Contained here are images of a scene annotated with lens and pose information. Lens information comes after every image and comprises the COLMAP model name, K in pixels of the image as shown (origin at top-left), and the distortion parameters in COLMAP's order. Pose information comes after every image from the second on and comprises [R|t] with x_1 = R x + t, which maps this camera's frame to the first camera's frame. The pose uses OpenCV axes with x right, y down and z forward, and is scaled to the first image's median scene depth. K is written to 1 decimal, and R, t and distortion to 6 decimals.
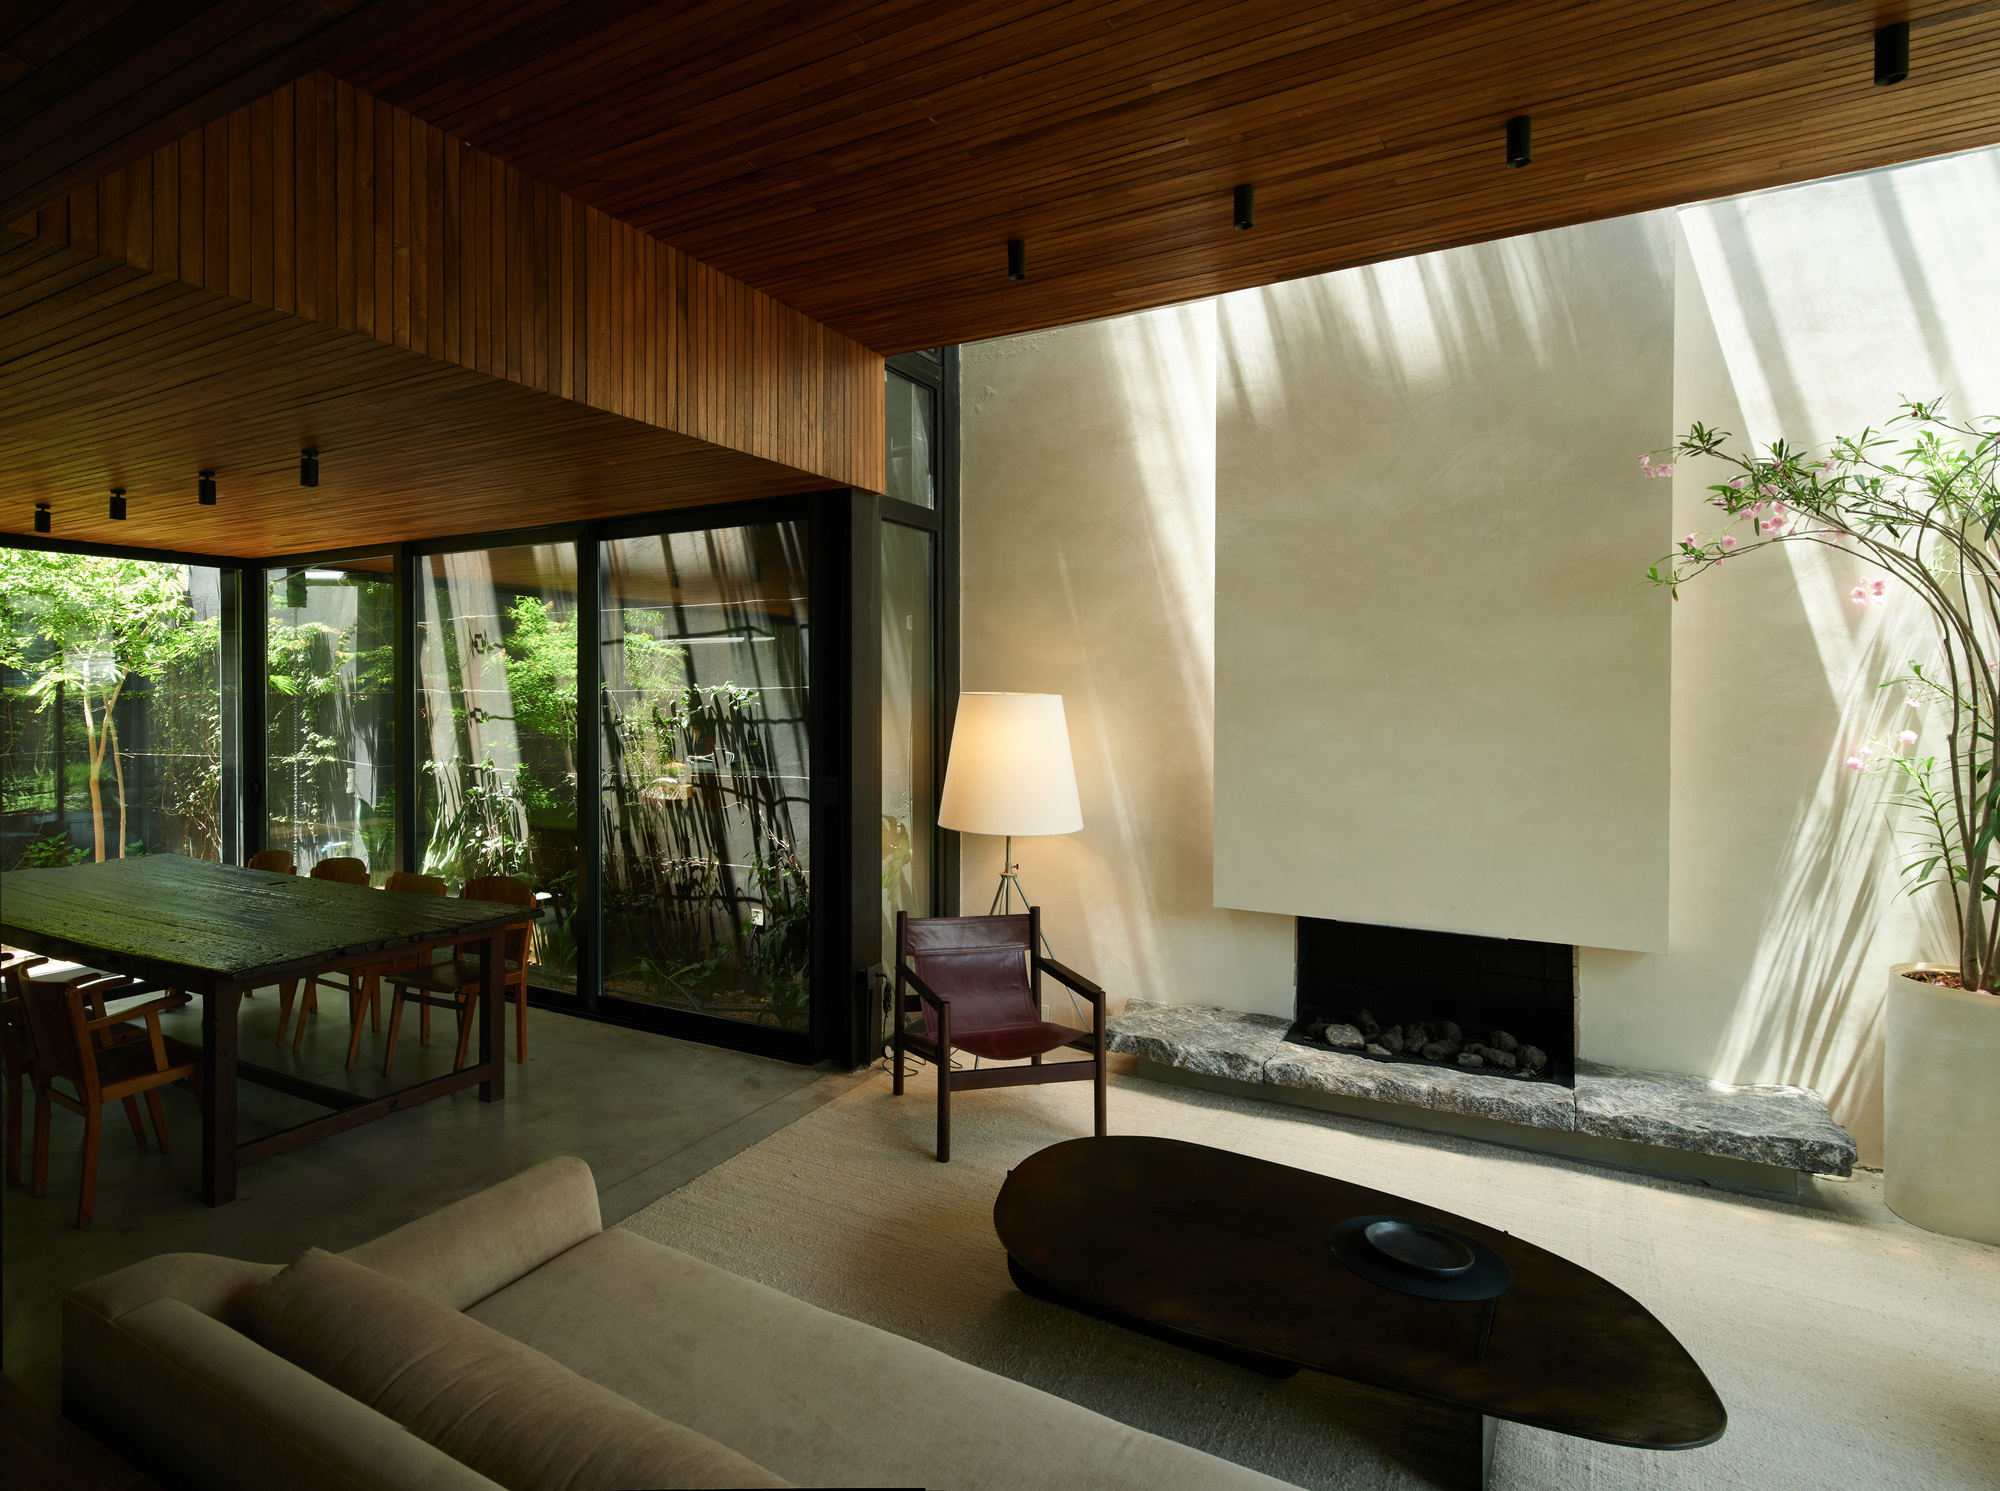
lens RADIAL K [[1506.8, 0, 931.5], [0, 1506.8, 738.4], [0, 0, 1]] dist [0.007517, -0.003889]
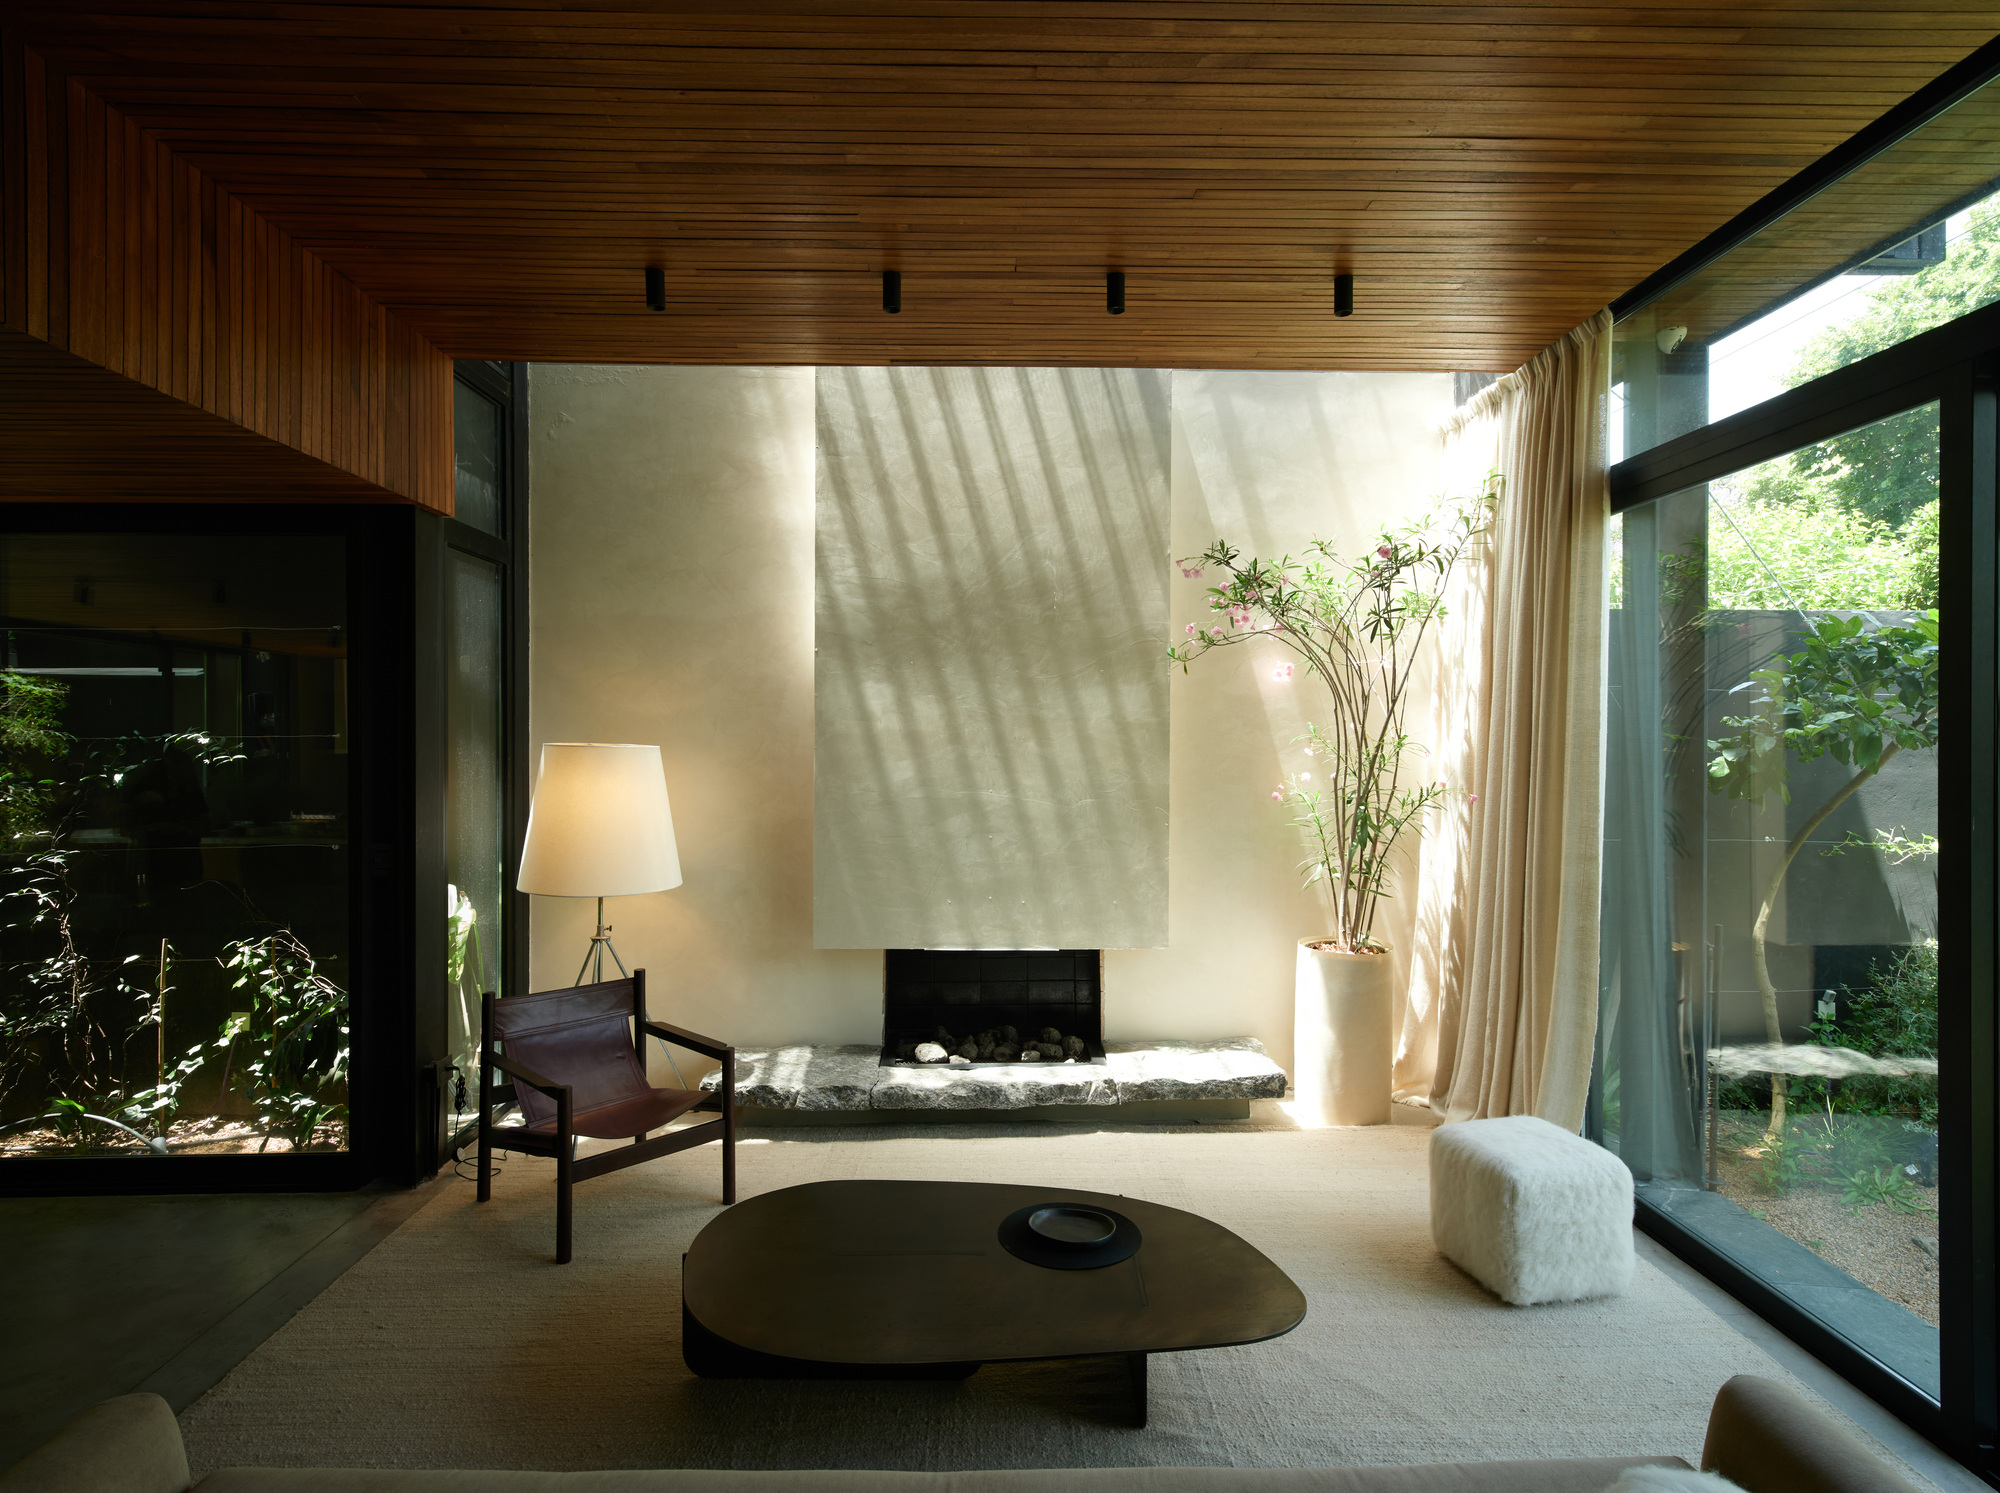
lens RADIAL K [[1333.8, 0, 1000.0], [0, 1333.8, 746.5], [0, 0, 1]] dist [0.004662, 0.000443]
pose [[0.740549, -0.007677, 0.671959, -0.330646], [0.011081, 0.999938, -0.000789, -0.025739], [-0.671911, 0.008030, 0.740588, 0.223432]]
